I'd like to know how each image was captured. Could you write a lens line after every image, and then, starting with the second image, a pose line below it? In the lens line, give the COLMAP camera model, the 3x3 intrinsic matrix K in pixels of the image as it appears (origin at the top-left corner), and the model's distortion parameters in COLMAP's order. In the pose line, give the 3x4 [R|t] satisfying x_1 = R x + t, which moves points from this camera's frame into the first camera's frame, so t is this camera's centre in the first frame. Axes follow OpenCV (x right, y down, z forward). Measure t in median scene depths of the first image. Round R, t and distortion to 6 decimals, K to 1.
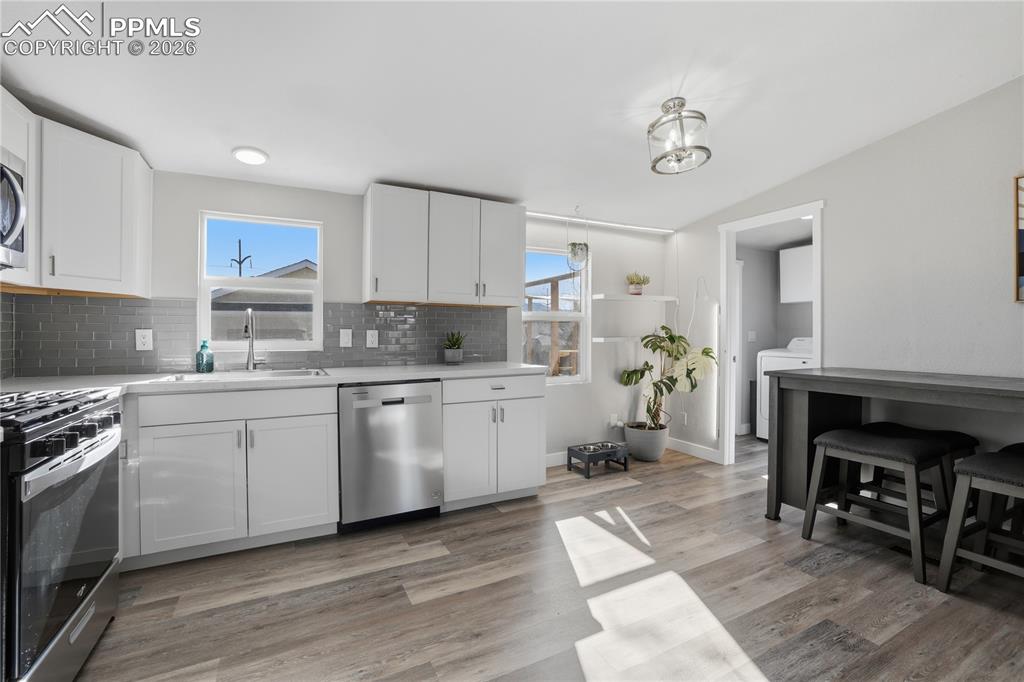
lens RADIAL K [[448.0, 0, 518.4], [0, 448.0, 339.8], [0, 0, 1]] dist [-0.030264, 0.004890]
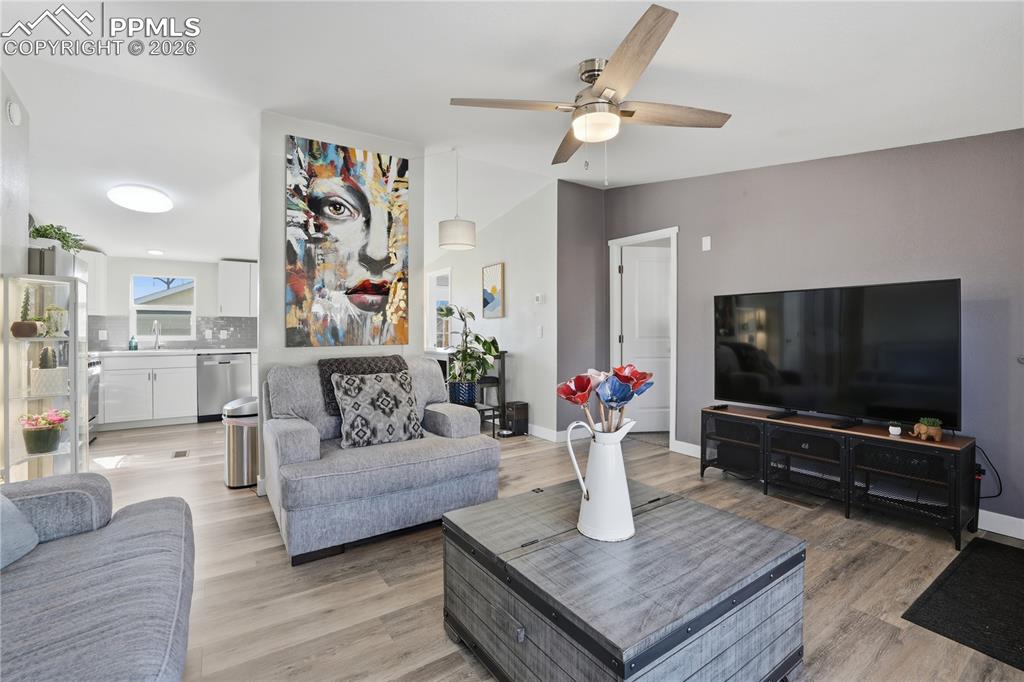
lens RADIAL K [[448.0, 0, 513.5], [0, 448.0, 336.9], [0, 0, 1]] dist [-0.030264, 0.004890]
pose [[0.993517, -0.003227, 0.113641, 0.936293], [0.003814, 0.999980, -0.004951, 0.028910], [-0.113623, 0.005352, 0.993510, -1.410126]]
